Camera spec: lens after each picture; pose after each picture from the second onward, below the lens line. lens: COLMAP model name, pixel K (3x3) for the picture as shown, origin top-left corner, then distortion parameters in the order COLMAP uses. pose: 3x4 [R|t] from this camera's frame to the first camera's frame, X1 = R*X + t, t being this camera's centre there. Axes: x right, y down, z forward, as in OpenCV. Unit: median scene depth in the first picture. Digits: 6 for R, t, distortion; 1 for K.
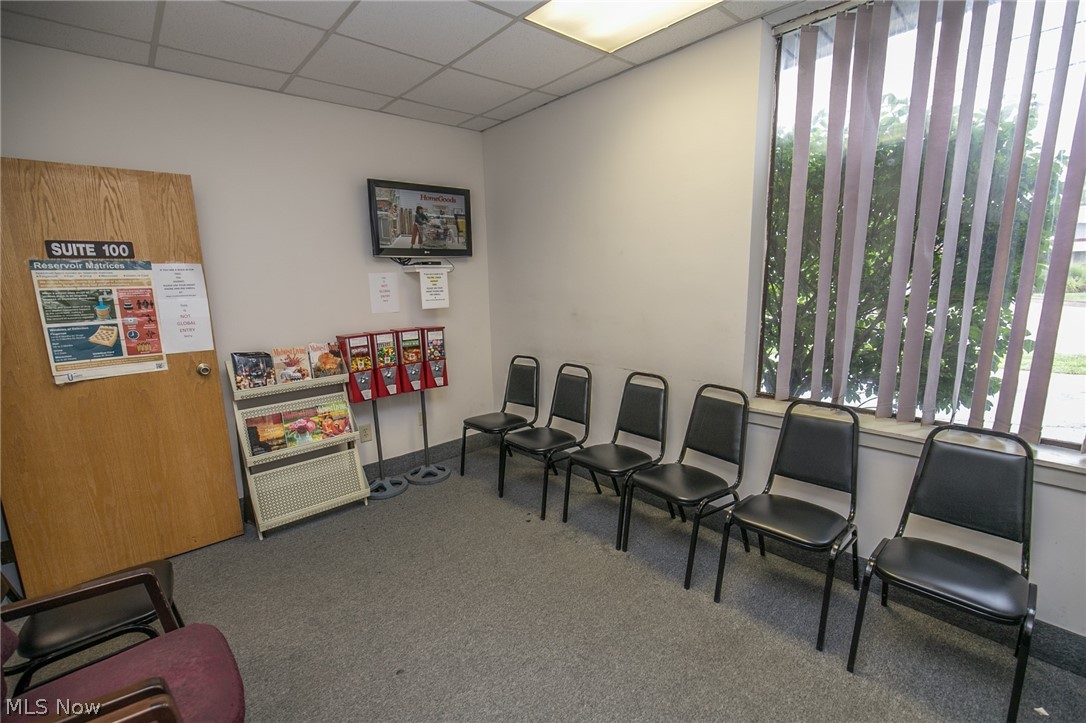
lens RADIAL K [[491.0, 0, 544.0], [0, 491.0, 371.2], [0, 0, 1]] dist [-0.017448, 0.006217]
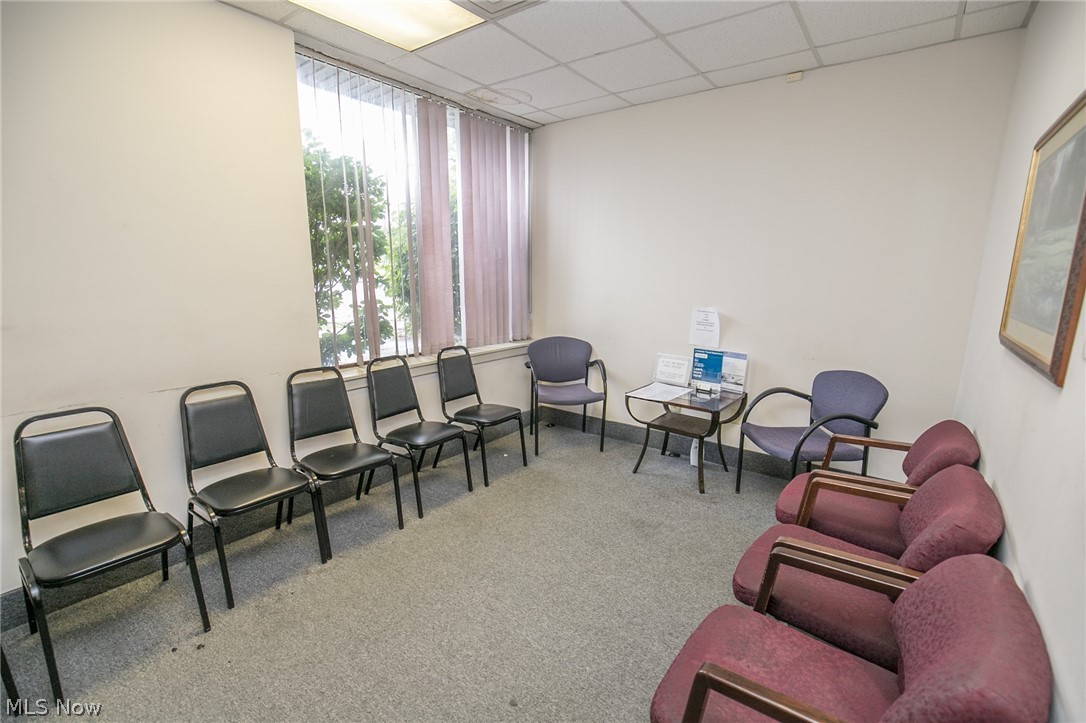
lens RADIAL K [[491.0, 0, 544.0], [0, 491.0, 371.2], [0, 0, 1]] dist [-0.017448, 0.006217]
pose [[-0.220456, -0.208770, 0.952793, -0.734139], [0.142021, 0.959546, 0.243110, -0.147101], [-0.965002, 0.188911, -0.181888, 0.693322]]
